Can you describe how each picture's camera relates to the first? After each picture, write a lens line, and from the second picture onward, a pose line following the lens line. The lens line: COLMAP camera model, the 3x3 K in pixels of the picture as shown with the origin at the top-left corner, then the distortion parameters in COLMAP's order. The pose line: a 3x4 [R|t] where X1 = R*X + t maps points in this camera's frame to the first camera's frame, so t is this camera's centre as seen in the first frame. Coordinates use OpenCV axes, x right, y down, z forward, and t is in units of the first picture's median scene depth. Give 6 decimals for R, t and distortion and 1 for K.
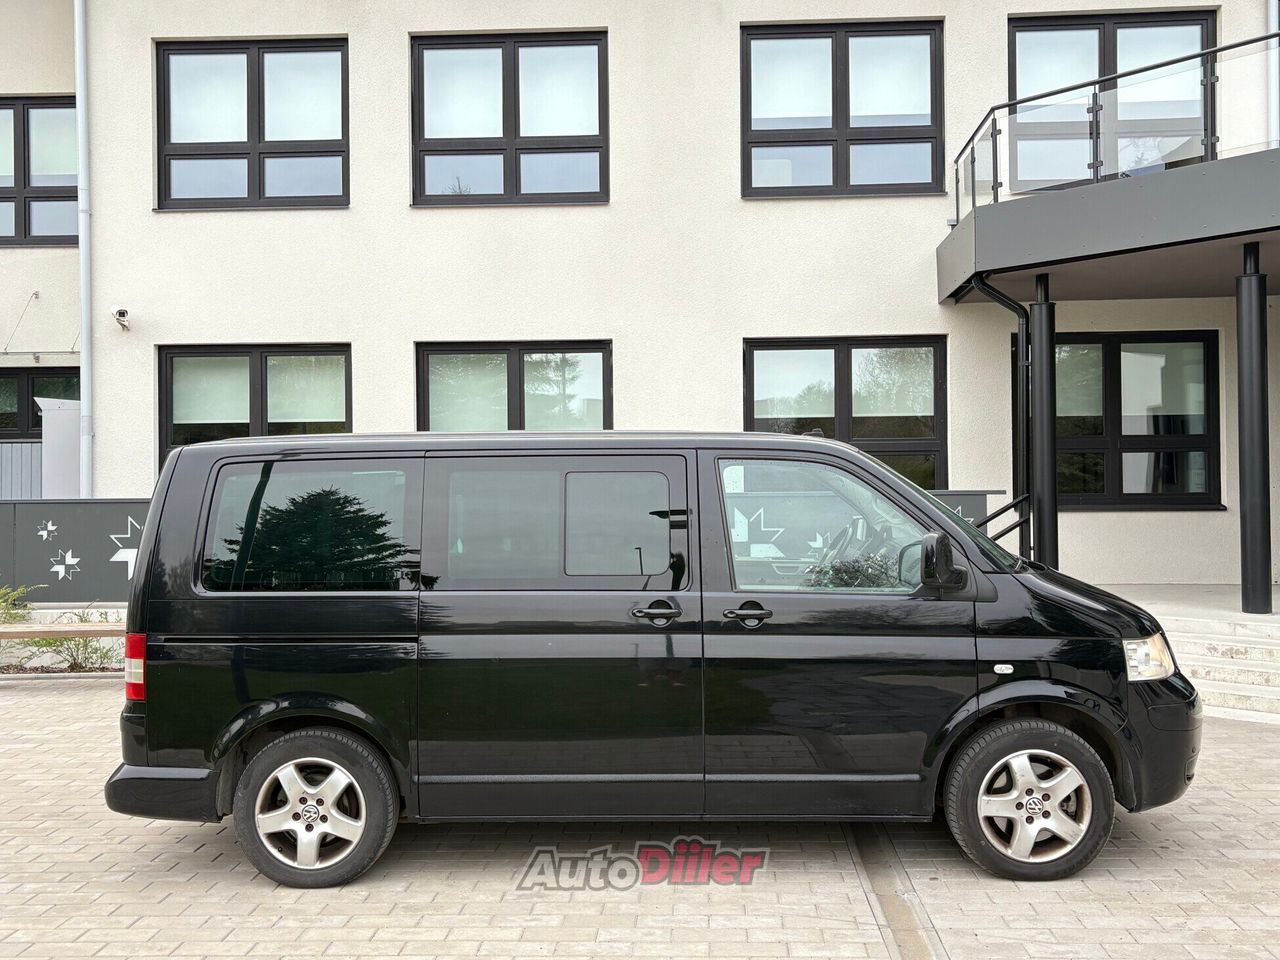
lens RADIAL K [[1282.7, 0, 640.1], [0, 1282.7, 482.5], [0, 0, 1]] dist [0.028032, 0.000000]
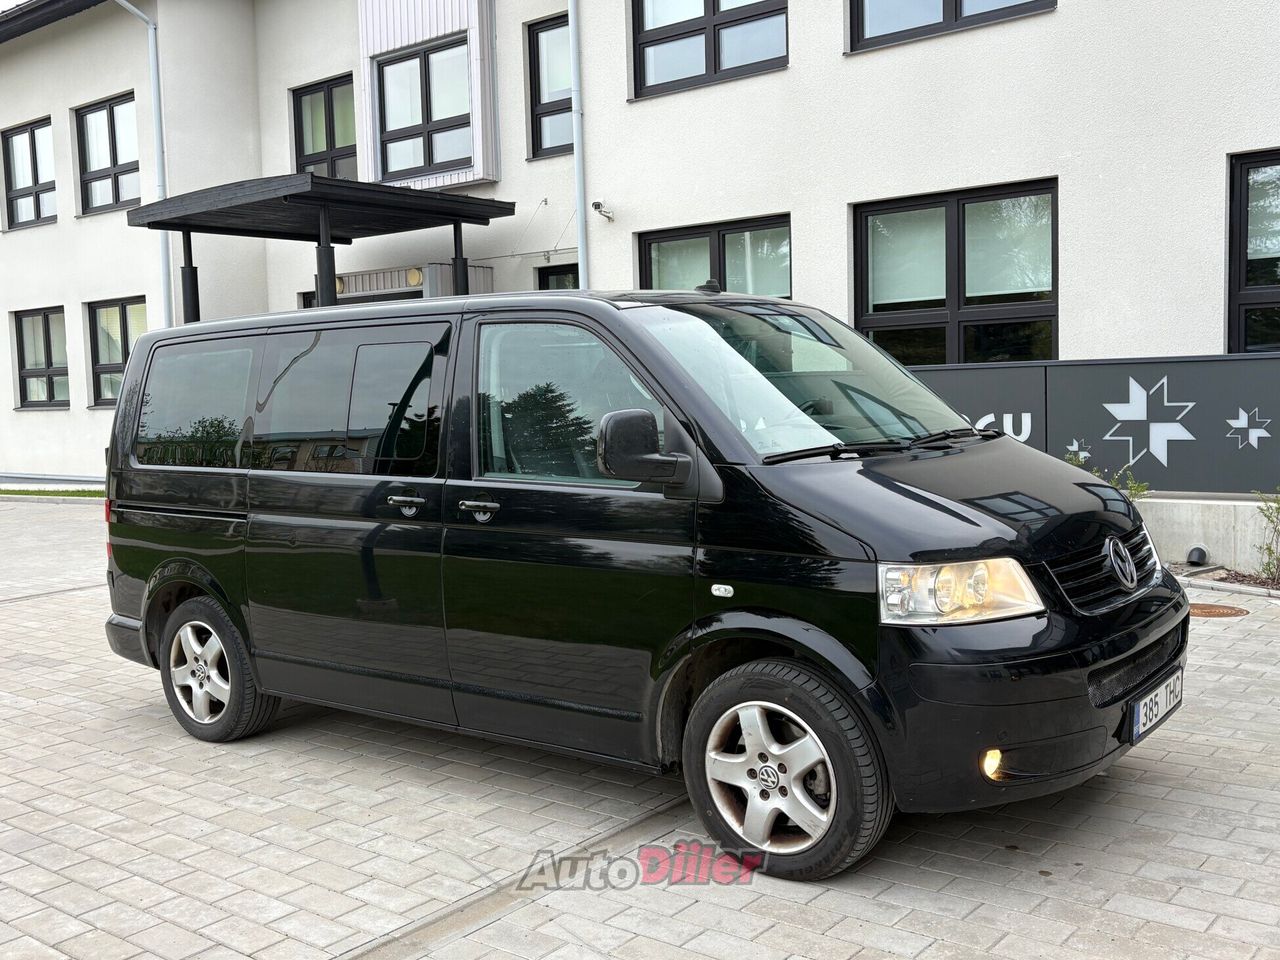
lens RADIAL K [[1282.7, 0, 640.4], [0, 1282.7, 487.7], [0, 0, 1]] dist [0.028032, 0.000000]
pose [[0.802695, 0.032854, -0.595484, 0.269309], [0.026531, 0.995526, 0.090689, 0.006748], [0.595799, -0.088595, 0.798232, 0.151527]]
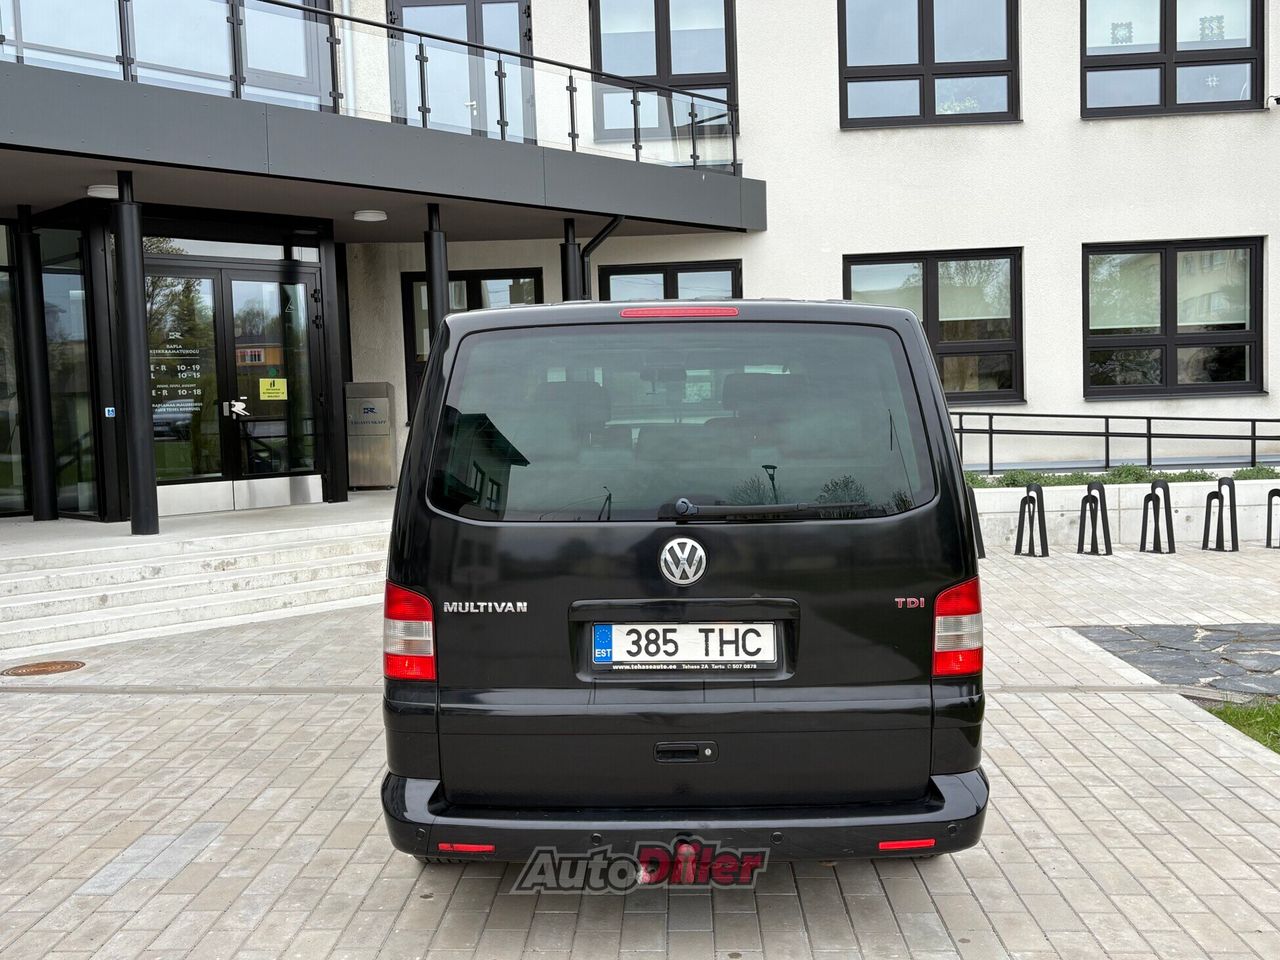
lens RADIAL K [[1282.7, 0, 653.3], [0, 1282.7, 464.1], [0, 0, 1]] dist [0.028032, 0.000000]
pose [[-0.029875, -0.037587, 0.998847, -0.434064], [0.023437, 0.998992, 0.038294, 0.011799], [-0.999279, 0.024554, -0.028964, 0.482920]]
